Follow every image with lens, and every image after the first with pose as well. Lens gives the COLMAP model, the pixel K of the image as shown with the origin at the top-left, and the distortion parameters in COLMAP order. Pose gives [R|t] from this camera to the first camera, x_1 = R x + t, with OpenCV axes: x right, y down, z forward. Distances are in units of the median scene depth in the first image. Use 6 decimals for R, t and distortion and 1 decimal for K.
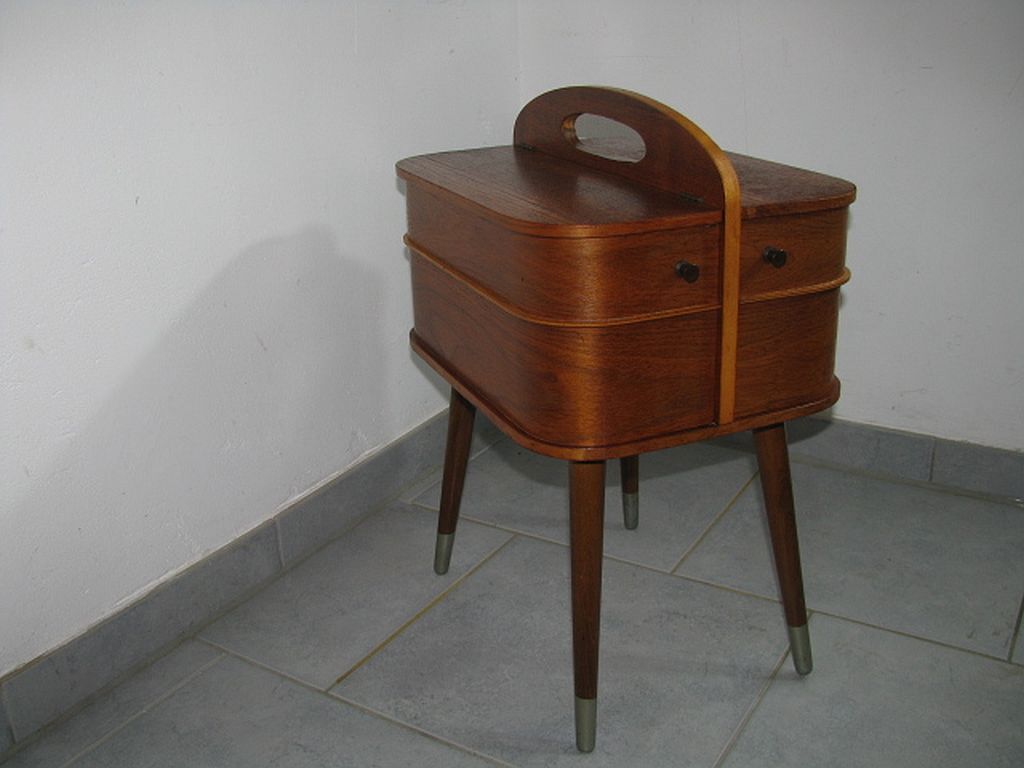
lens RADIAL K [[1080.5, 0, 496.4], [0, 1080.5, 364.2], [0, 0, 1]] dist [-0.221759, 0.260461]
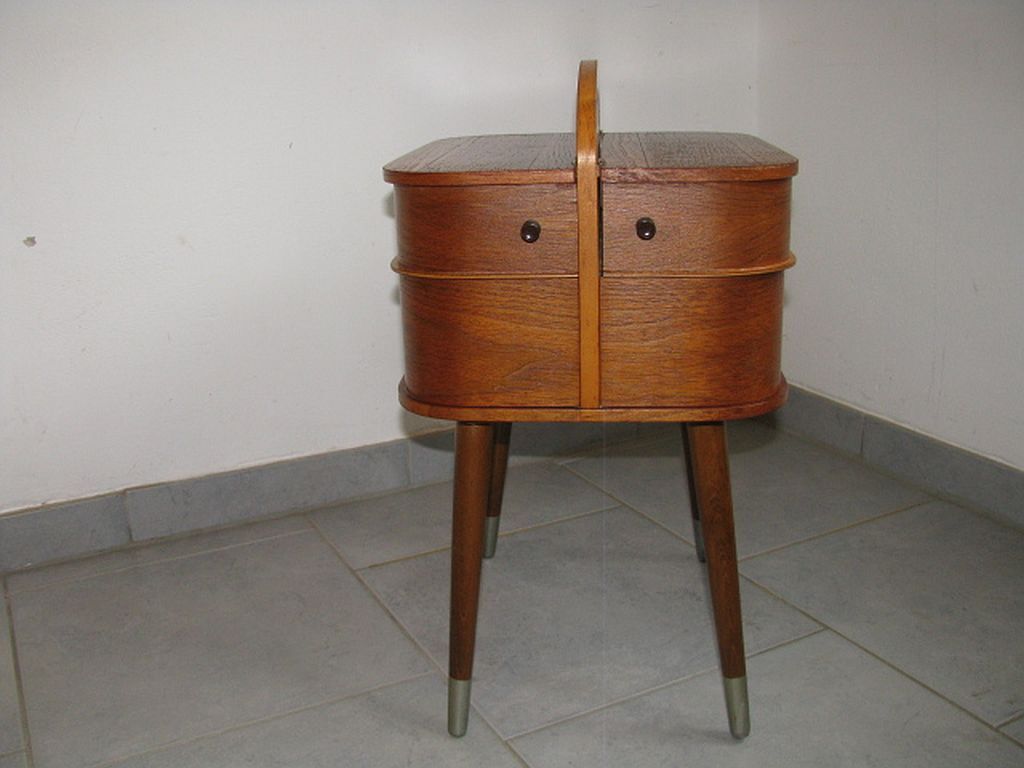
lens RADIAL K [[1080.5, 0, 496.4], [0, 1080.5, 364.2], [0, 0, 1]] dist [-0.221759, 0.260461]
pose [[0.858320, 0.145902, -0.491935, 0.488835], [-0.172507, 0.984969, -0.008857, 0.065482], [0.483248, 0.092464, 0.870587, 0.026648]]
